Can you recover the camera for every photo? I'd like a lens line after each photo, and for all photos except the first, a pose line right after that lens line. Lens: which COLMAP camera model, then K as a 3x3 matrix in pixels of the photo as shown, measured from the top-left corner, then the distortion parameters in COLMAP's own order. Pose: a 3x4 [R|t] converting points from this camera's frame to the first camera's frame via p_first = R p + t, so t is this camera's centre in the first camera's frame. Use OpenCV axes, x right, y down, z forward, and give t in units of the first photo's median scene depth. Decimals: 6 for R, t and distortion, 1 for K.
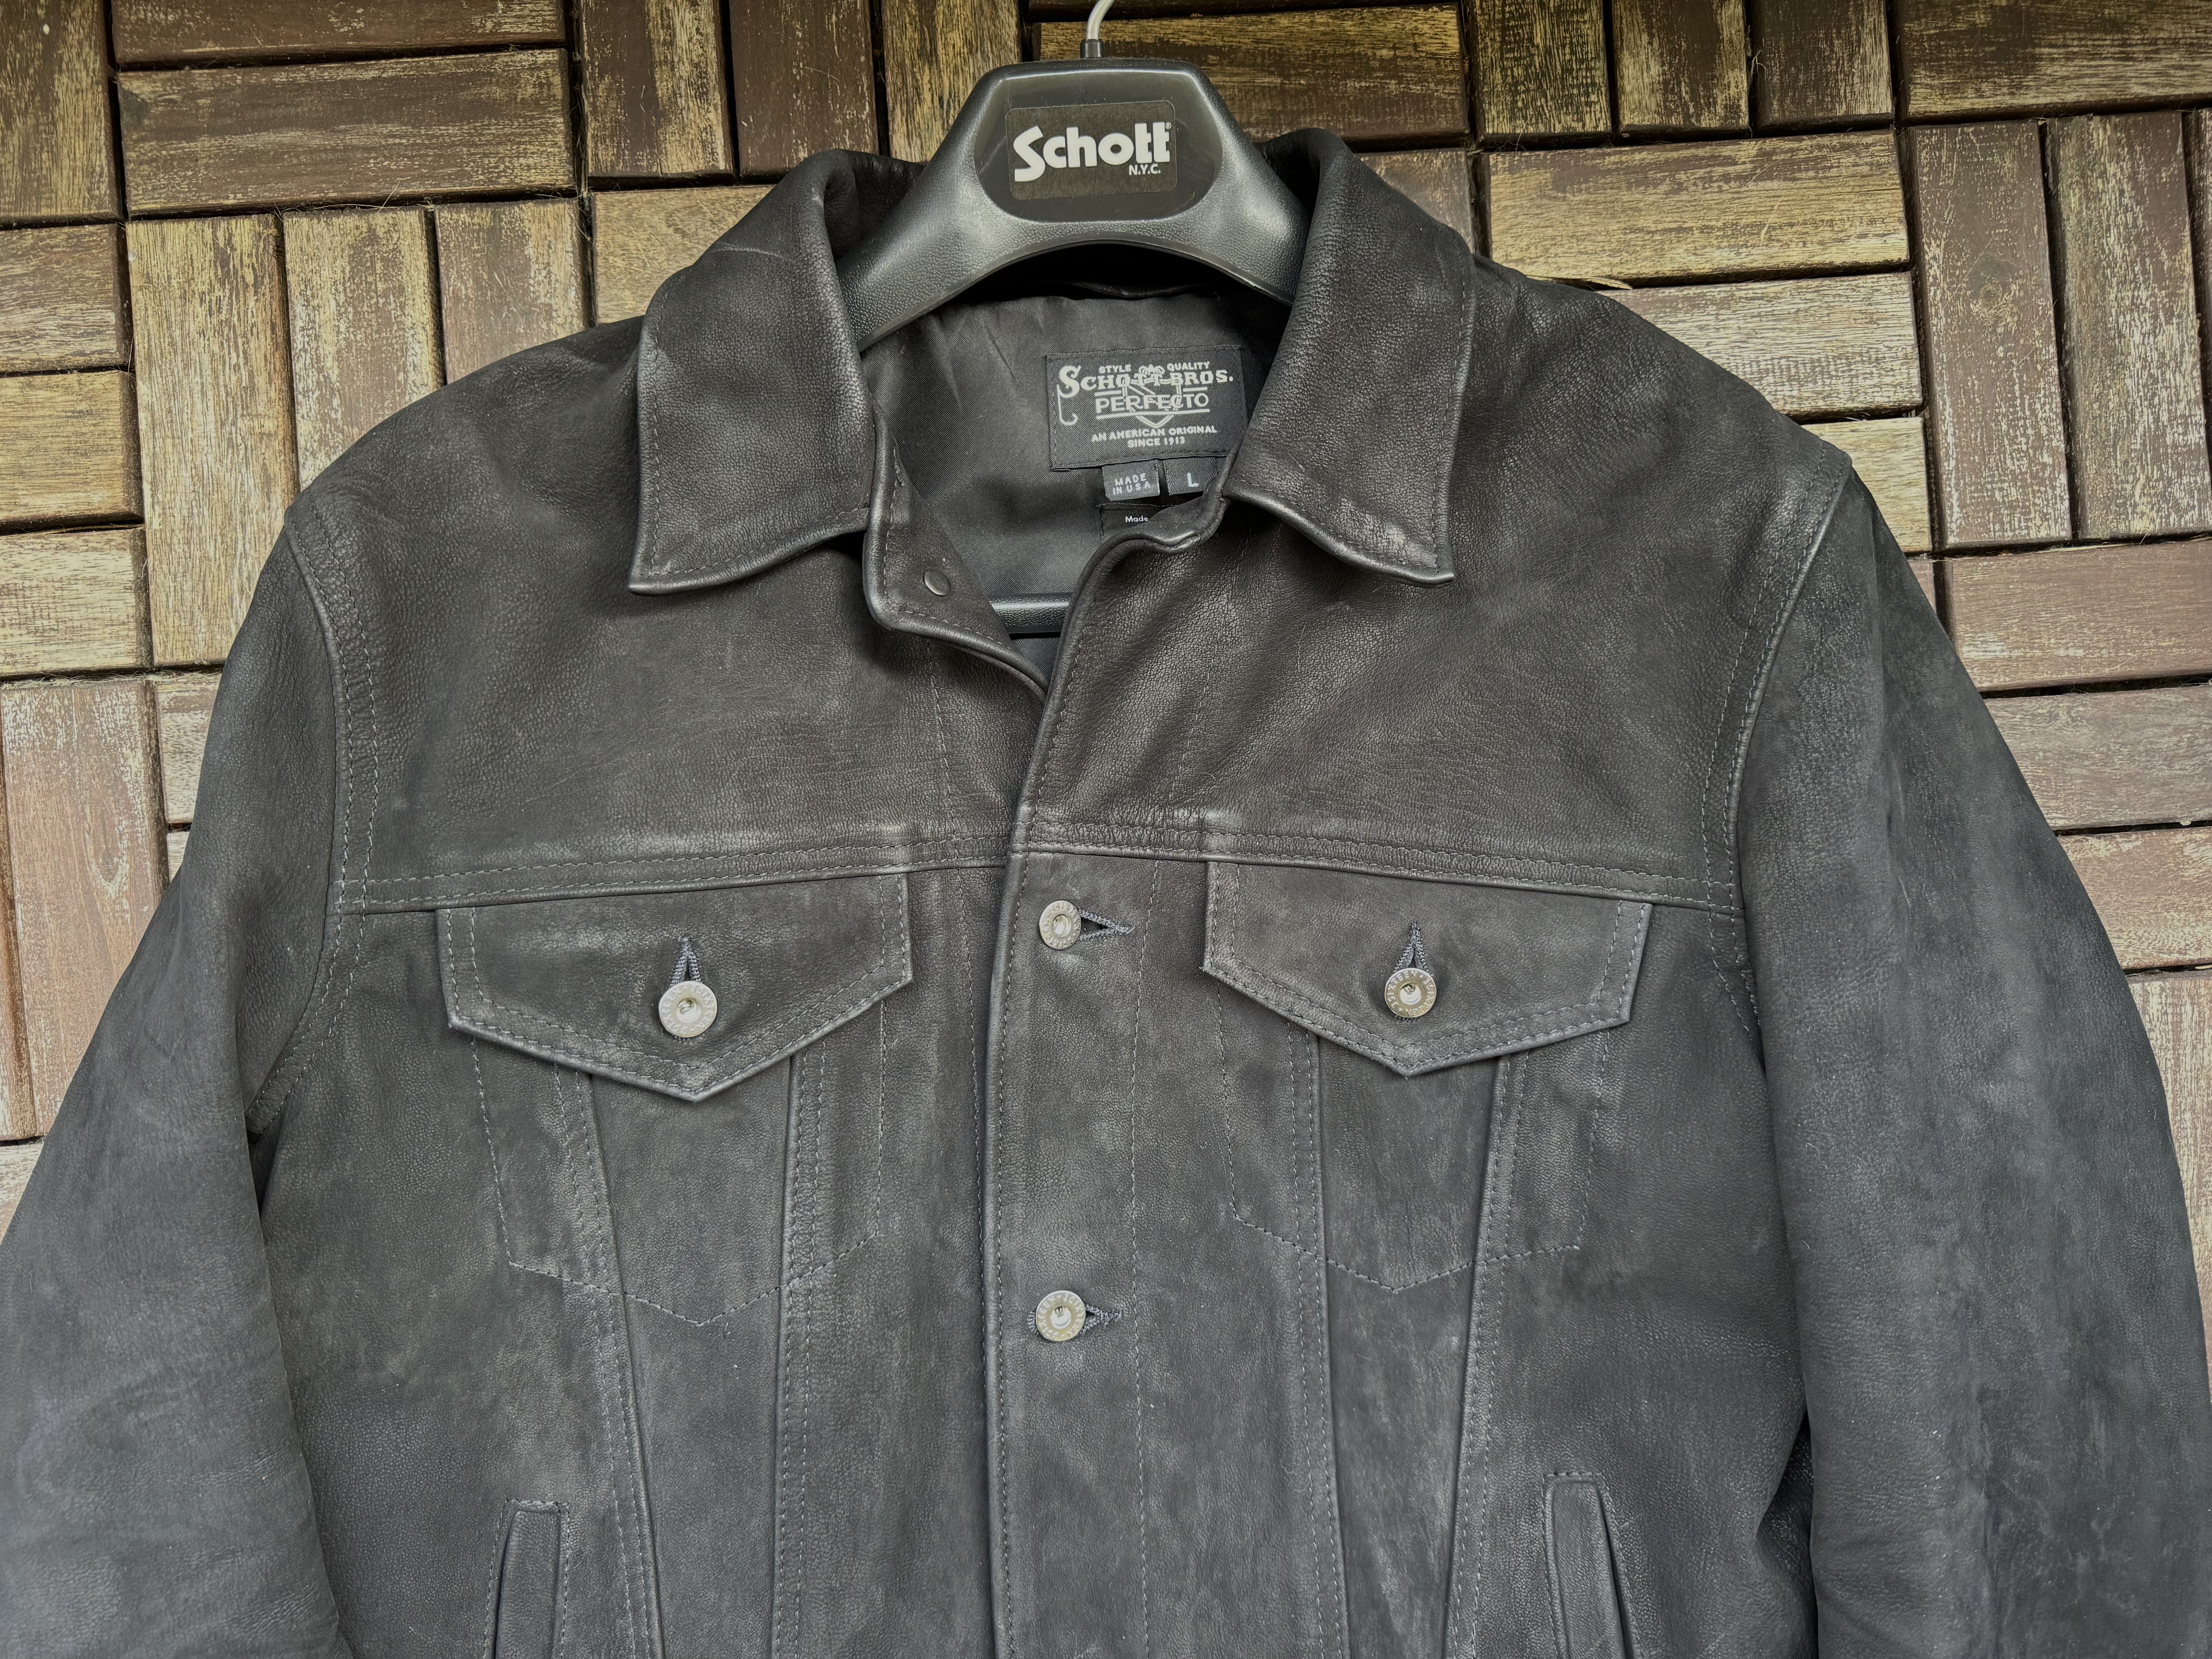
lens RADIAL K [[1522.5, 0, 1107.5], [0, 1522.5, 831.9], [0, 0, 1]] dist [-0.007647, 0.002820]
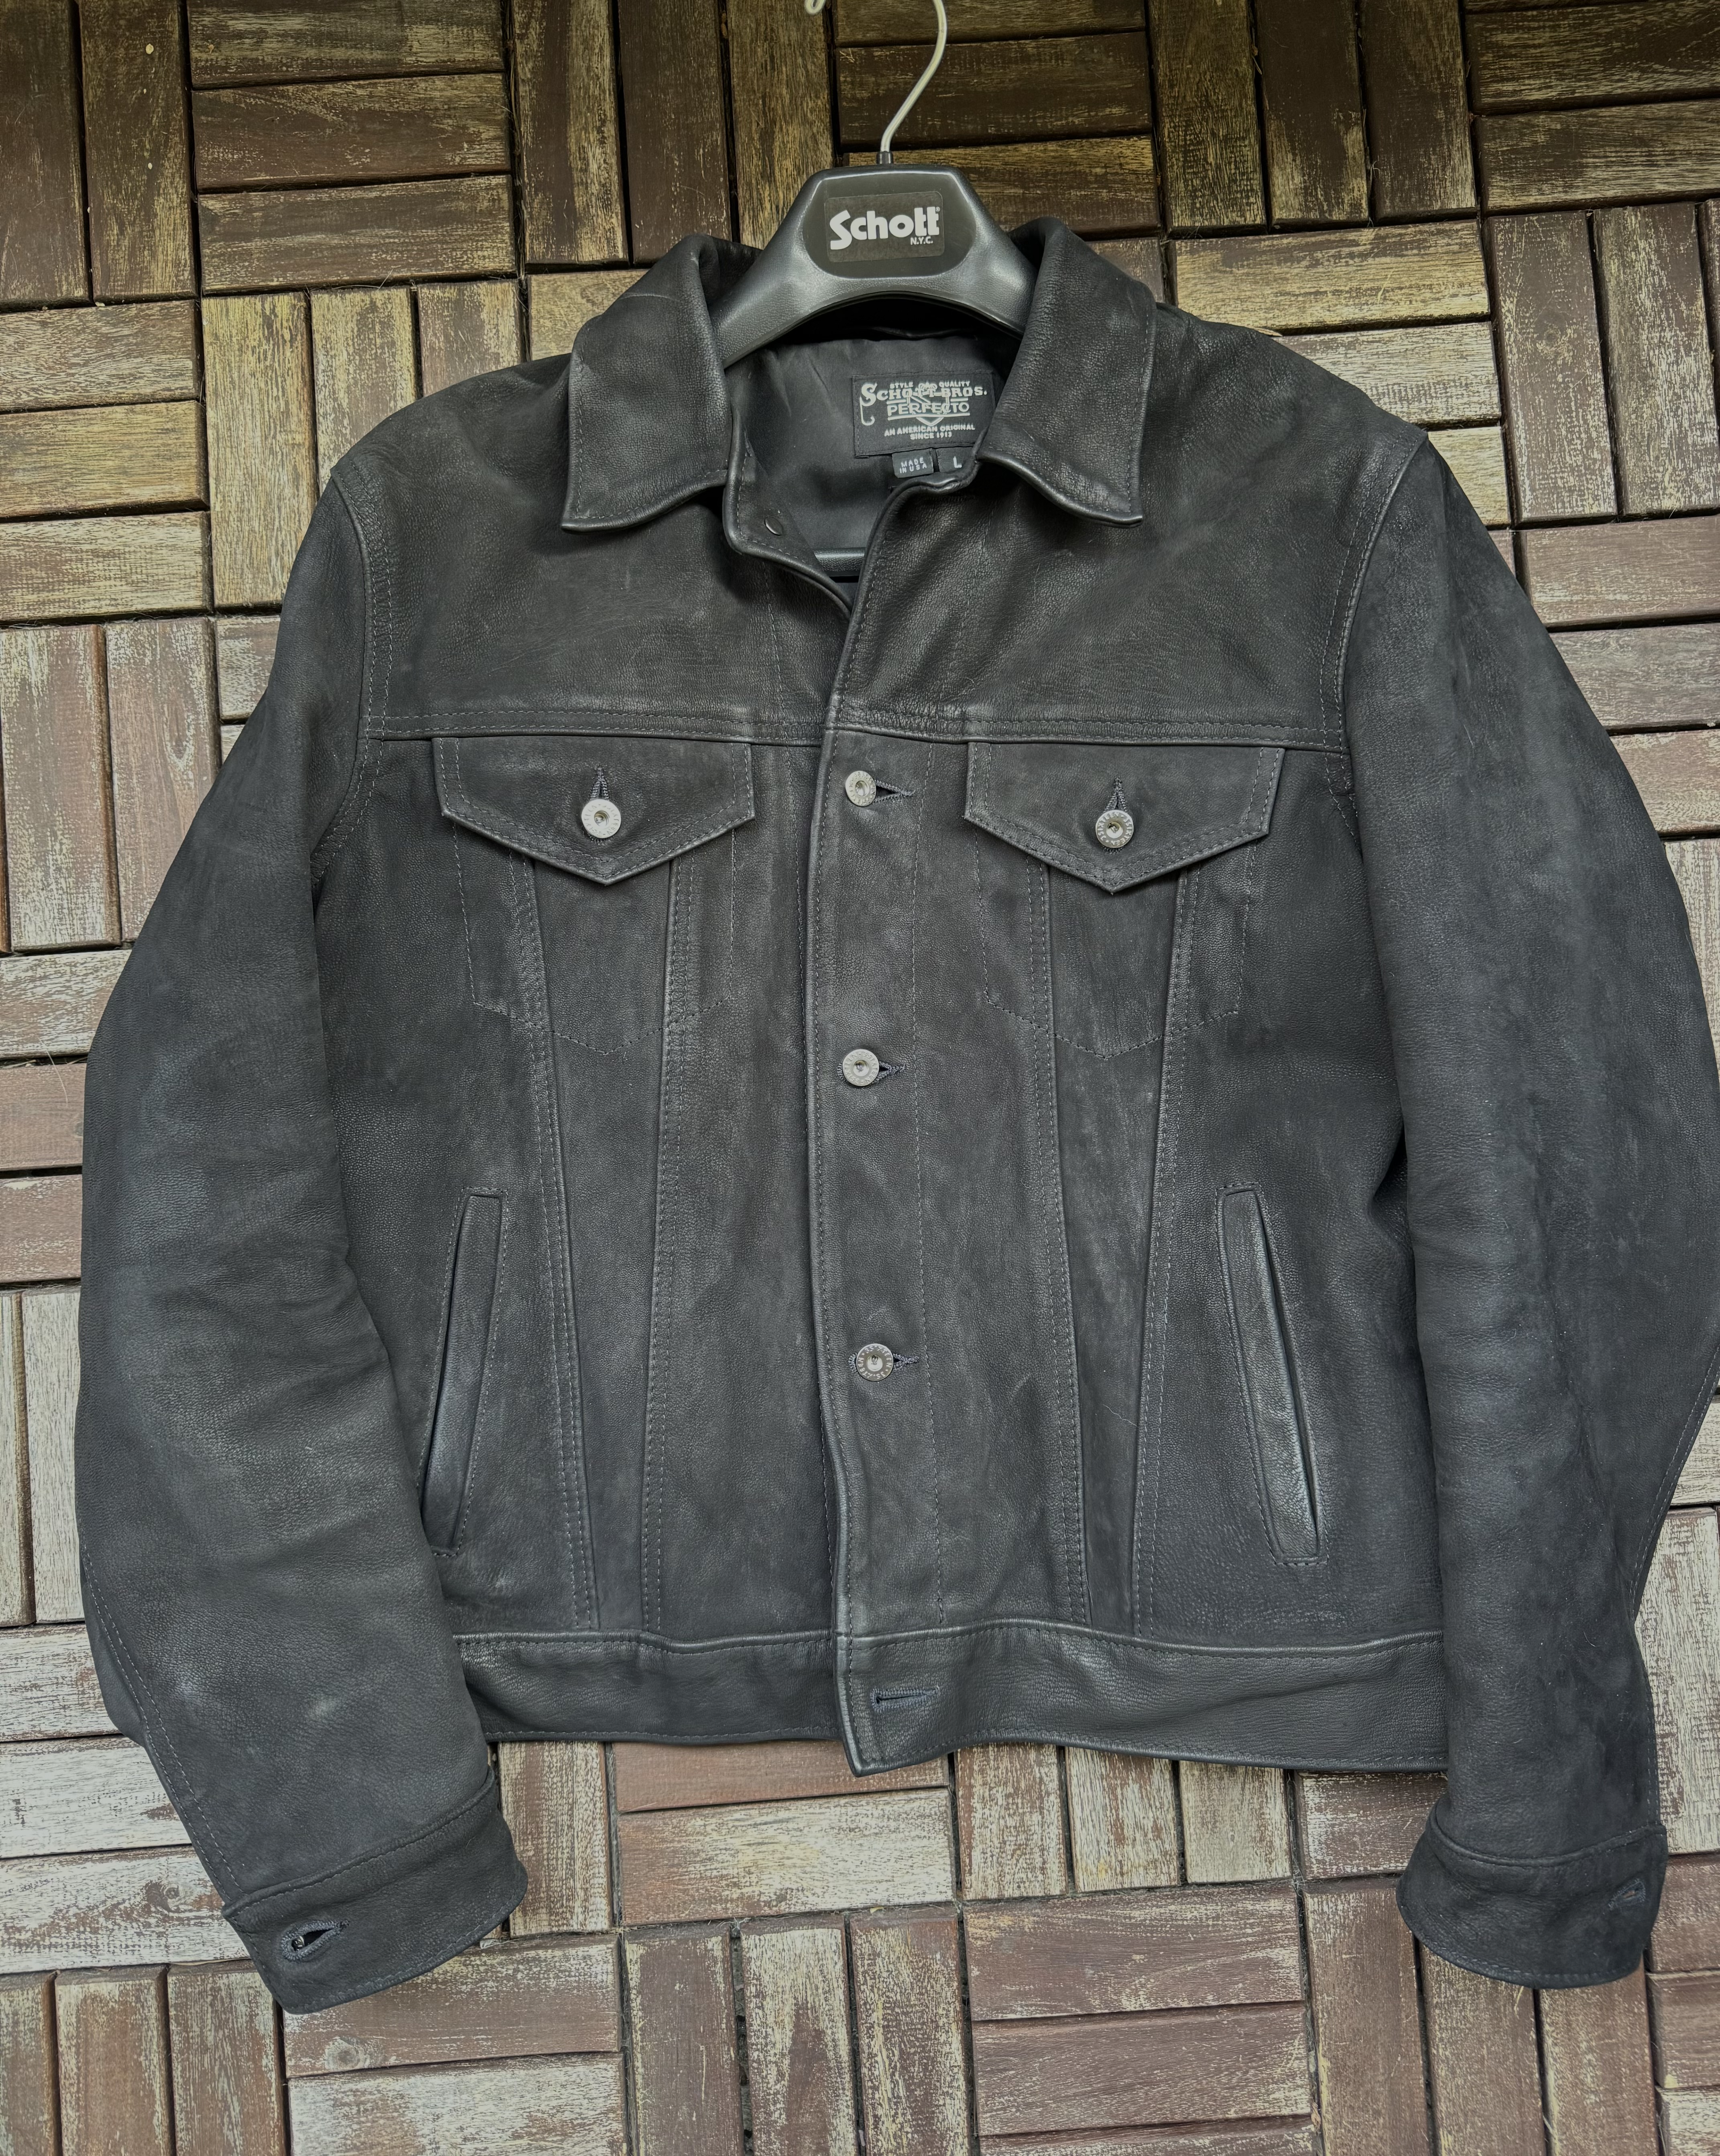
lens RADIAL K [[1631.9, 0, 856.7], [0, 1631.9, 1076.4], [0, 0, 1]] dist [0.010933, -0.012049]
pose [[0.999383, 0.000707, -0.035103, 0.016818], [-0.002581, 0.998573, -0.053345, 0.400174], [0.035015, 0.053403, 0.997959, -0.458444]]
